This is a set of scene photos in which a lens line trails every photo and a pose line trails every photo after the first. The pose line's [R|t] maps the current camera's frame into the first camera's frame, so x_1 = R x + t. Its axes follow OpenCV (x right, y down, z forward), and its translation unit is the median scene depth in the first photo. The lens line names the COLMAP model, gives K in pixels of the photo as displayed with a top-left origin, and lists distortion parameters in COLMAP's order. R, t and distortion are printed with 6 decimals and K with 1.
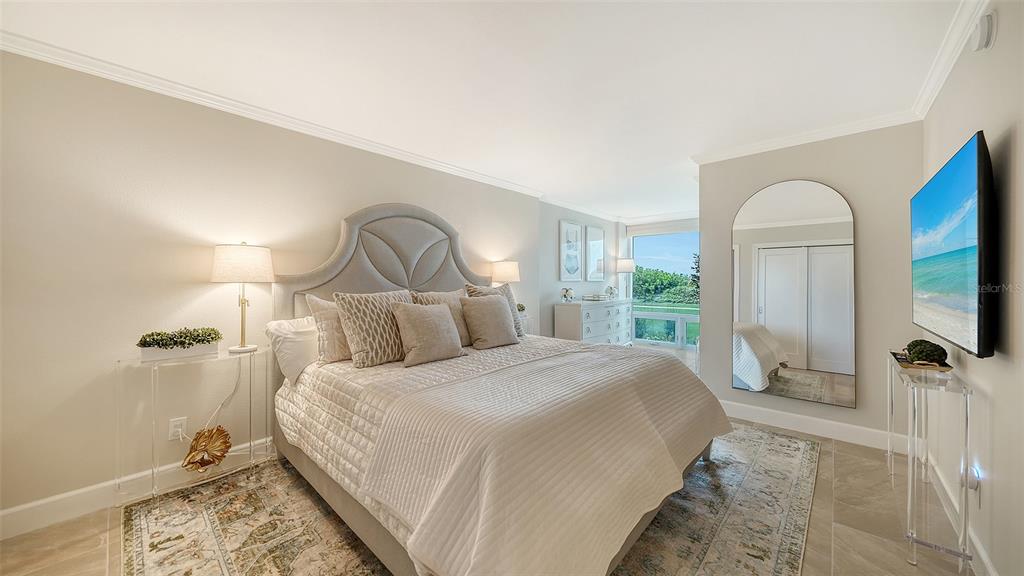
lens RADIAL K [[354.1, 0, 510.7], [0, 354.1, 284.0], [0, 0, 1]] dist [-0.014409, 0.000071]
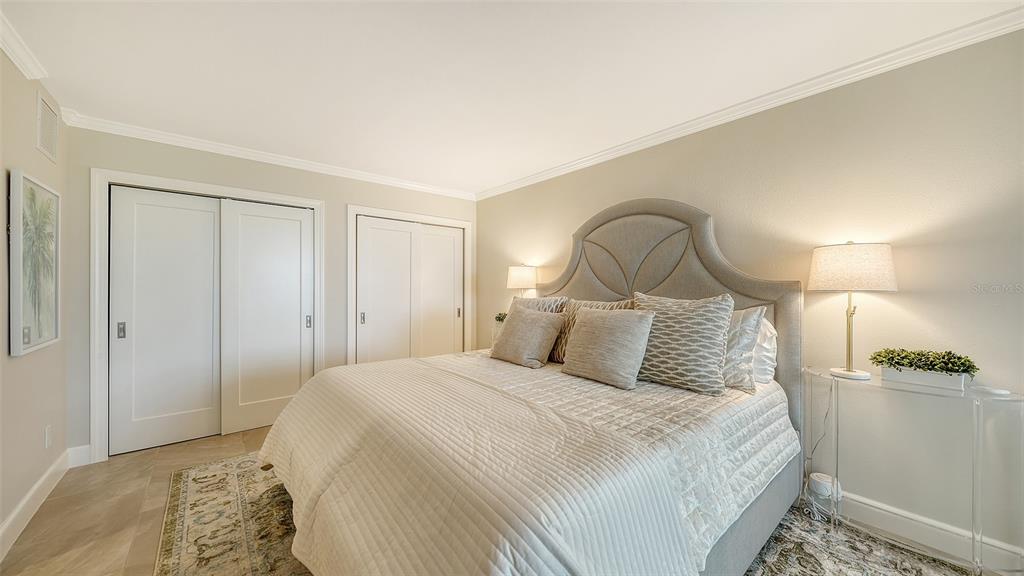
lens RADIAL K [[354.1, 0, 510.7], [0, 354.1, 284.0], [0, 0, 1]] dist [-0.014409, 0.000071]
pose [[-0.172409, -0.005082, -0.985012, 0.568569], [-0.005575, 0.999976, -0.004183, -0.011655], [0.985010, 0.004770, -0.172433, 0.774266]]
